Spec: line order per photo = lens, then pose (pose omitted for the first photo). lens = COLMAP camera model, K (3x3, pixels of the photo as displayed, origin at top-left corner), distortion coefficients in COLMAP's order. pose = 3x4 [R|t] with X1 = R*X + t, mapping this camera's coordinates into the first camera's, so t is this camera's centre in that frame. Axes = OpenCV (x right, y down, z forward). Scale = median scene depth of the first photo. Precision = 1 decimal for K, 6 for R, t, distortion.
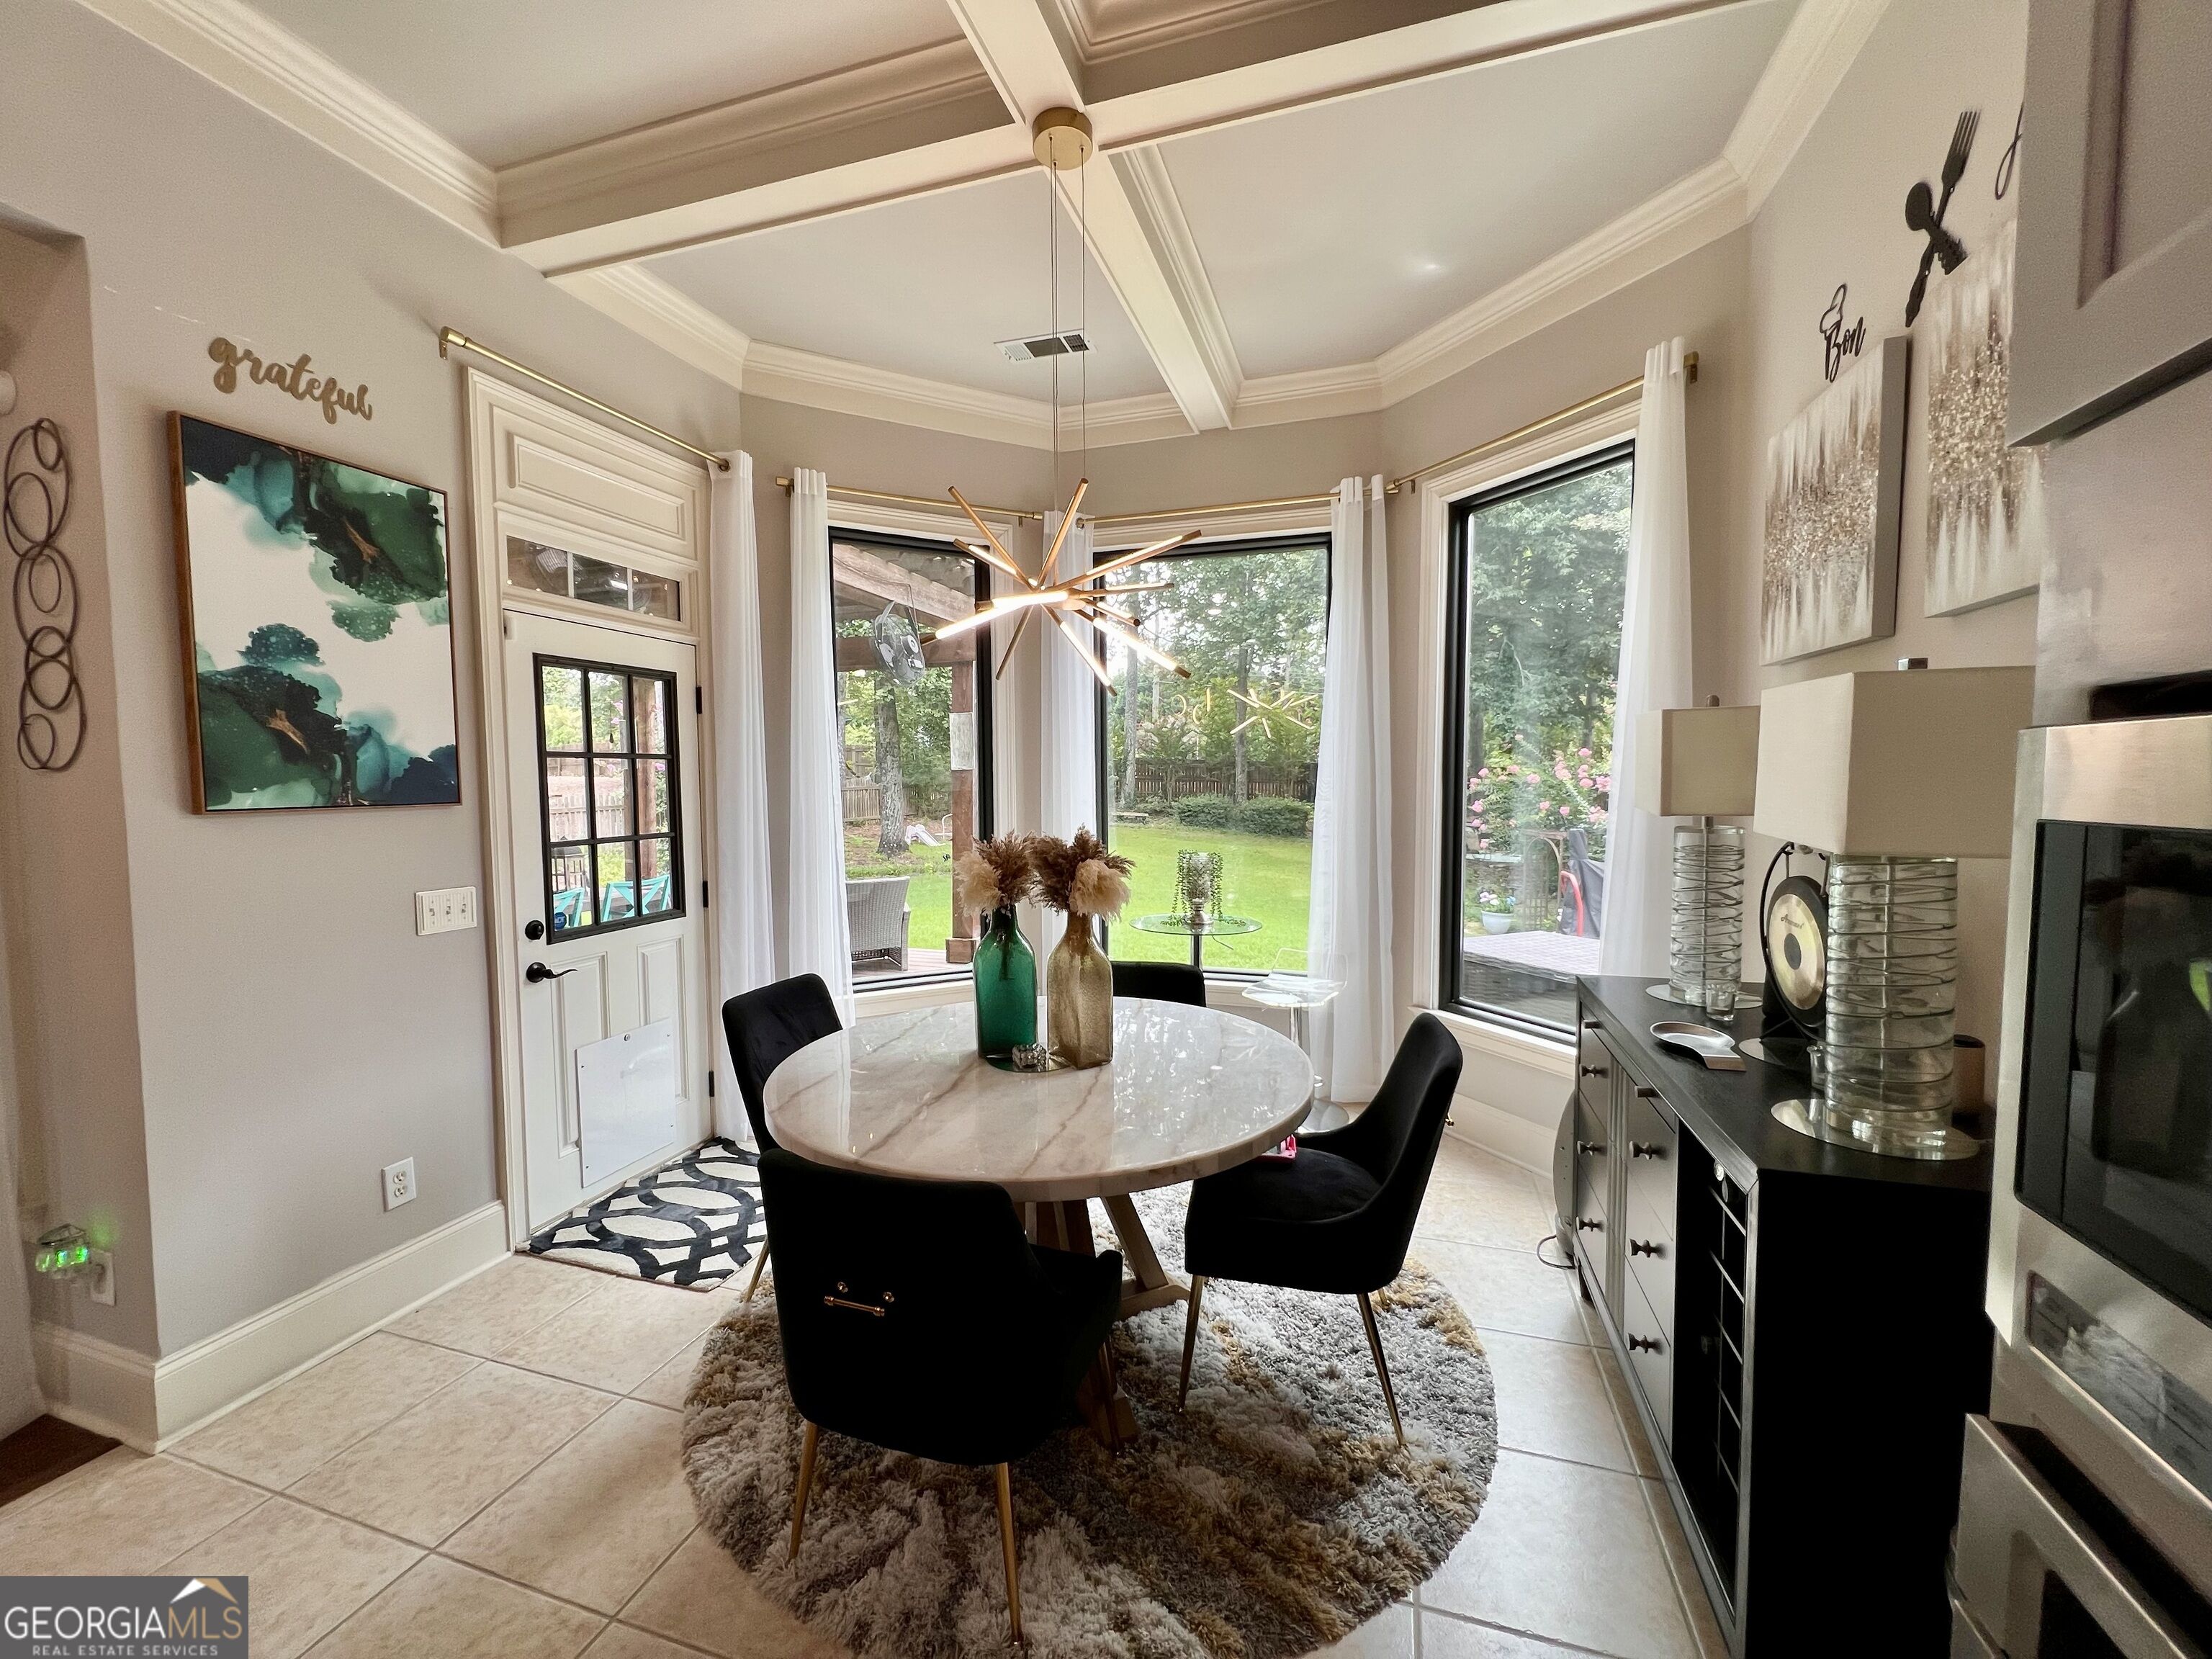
lens RADIAL K [[883.4, 0, 1109.4], [0, 883.4, 831.6], [0, 0, 1]] dist [-0.001983, 0.001355]
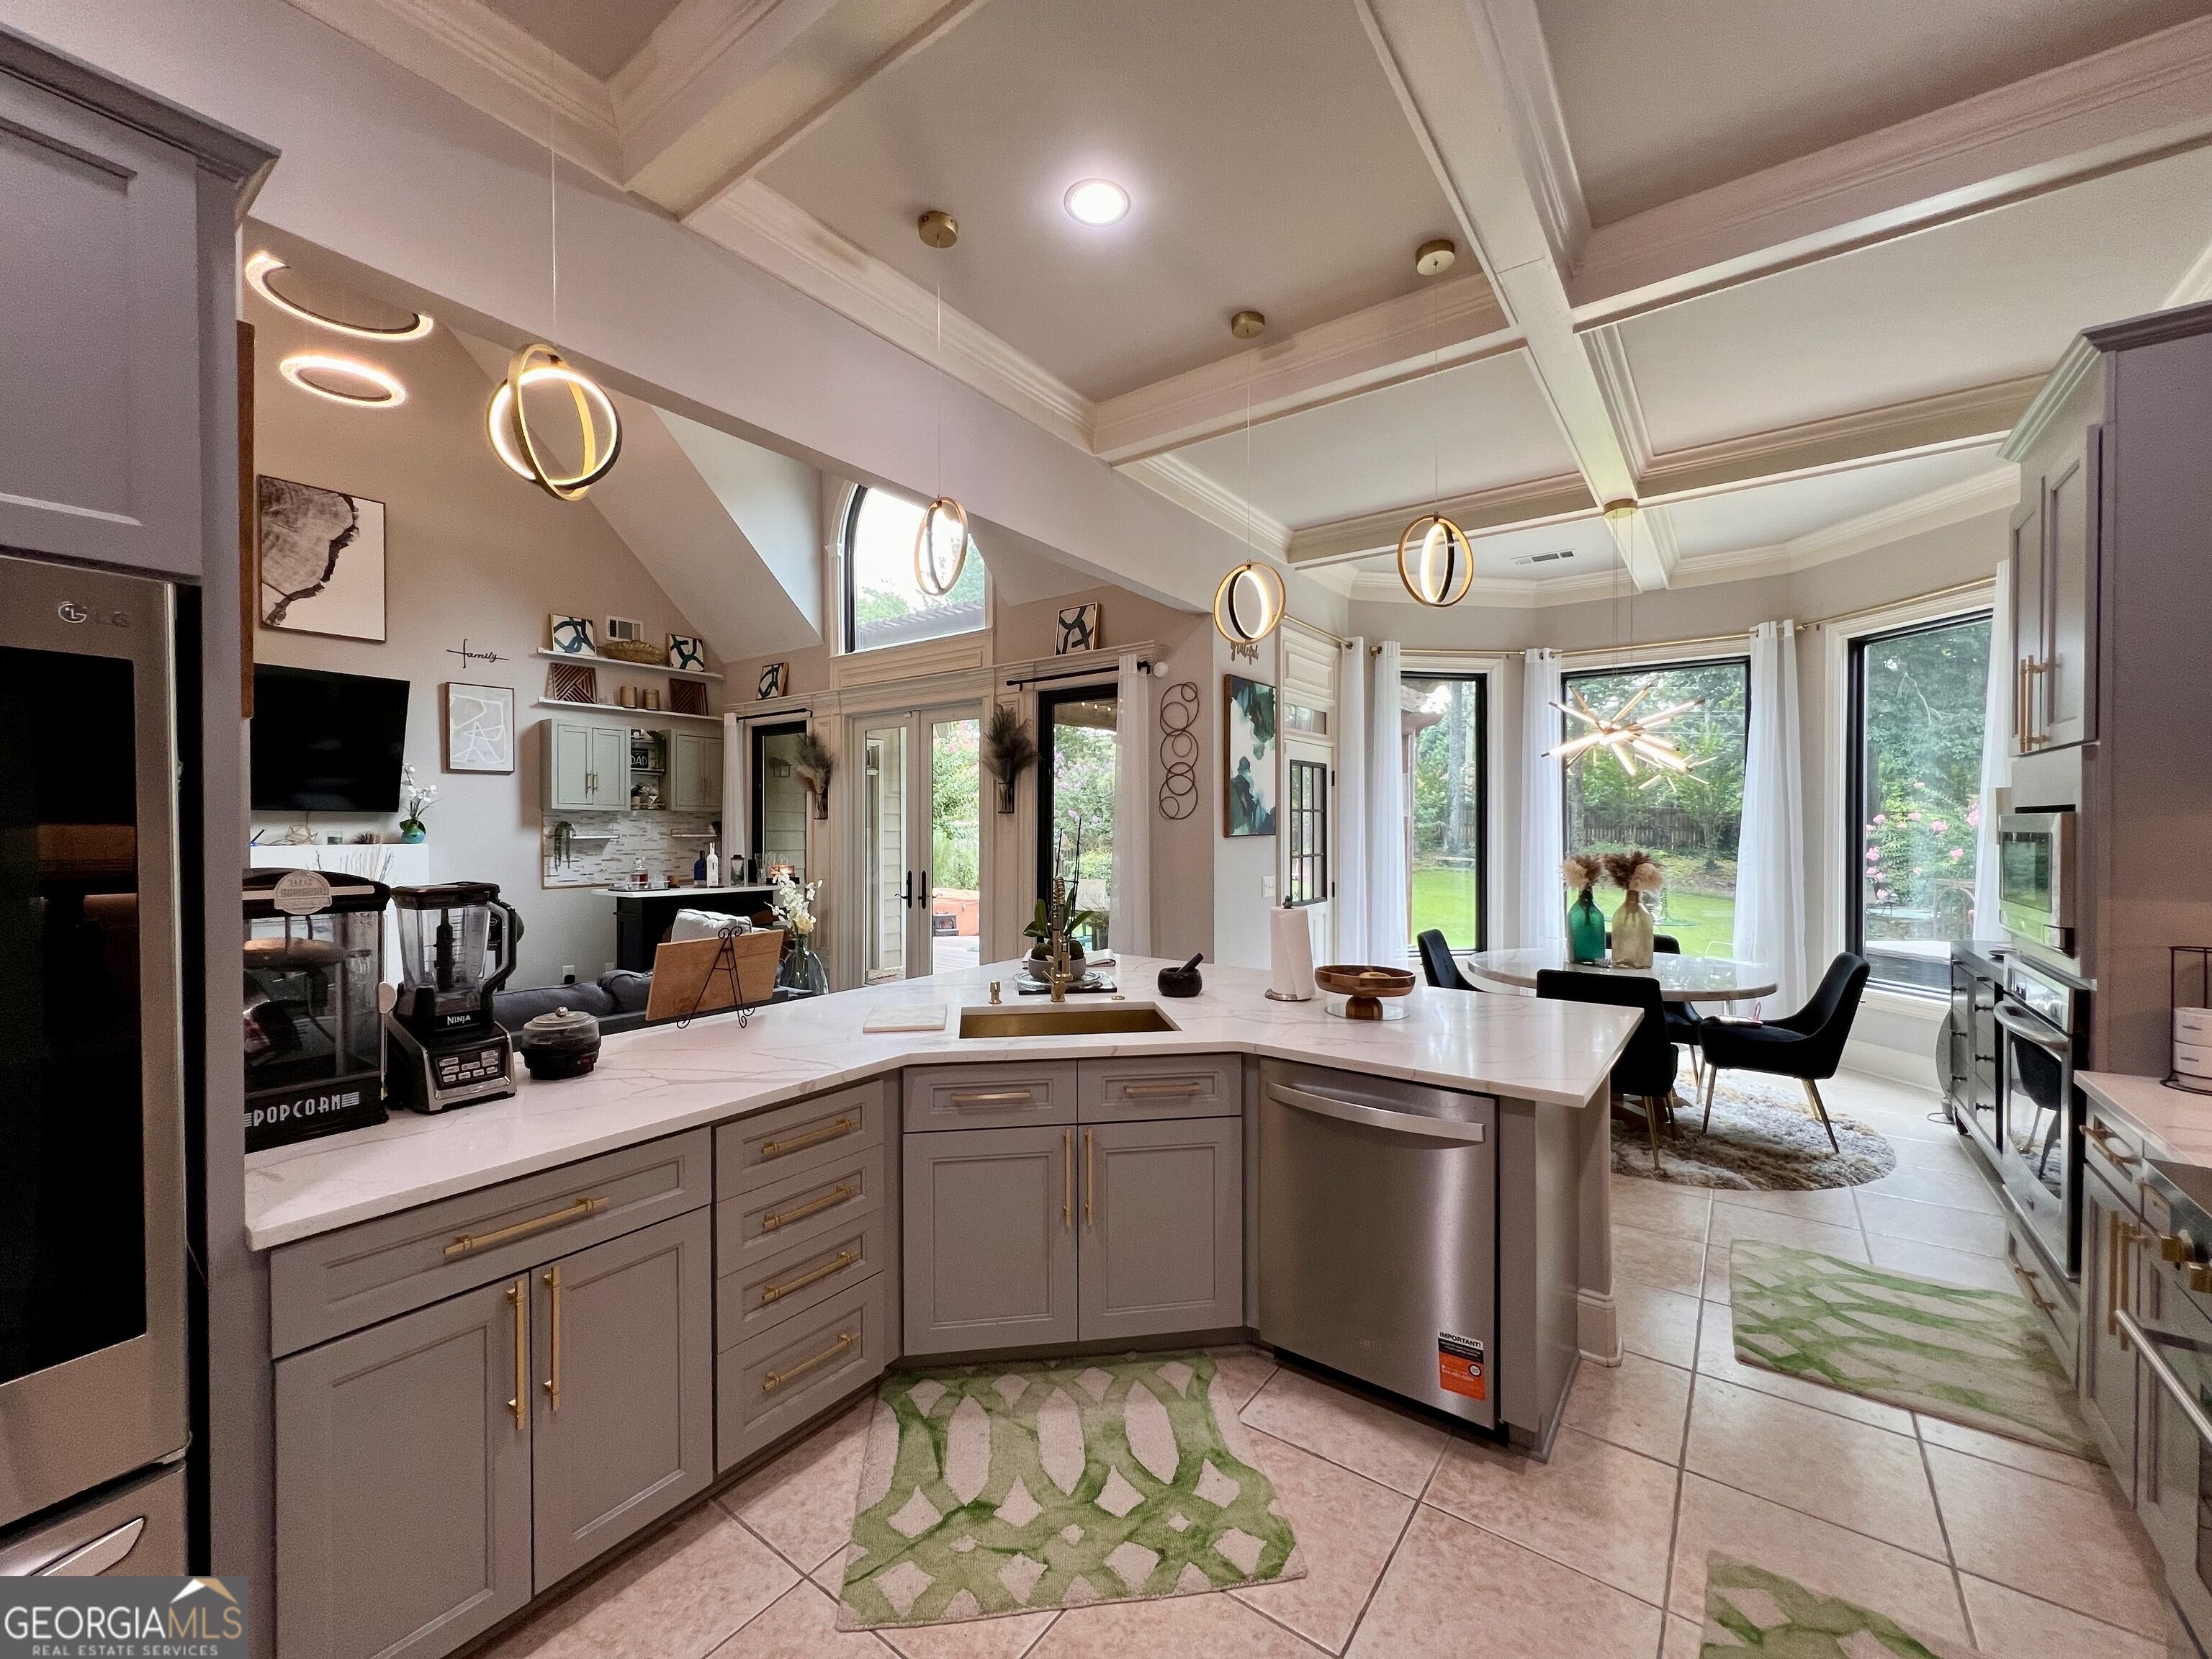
lens RADIAL K [[883.4, 0, 1109.3], [0, 883.4, 831.6], [0, 0, 1]] dist [-0.001983, 0.001355]
pose [[0.950261, 0.004917, -0.311417, -0.447912], [-0.020545, 0.998687, -0.046925, 0.063400], [0.310778, 0.050989, 0.949114, -1.049568]]
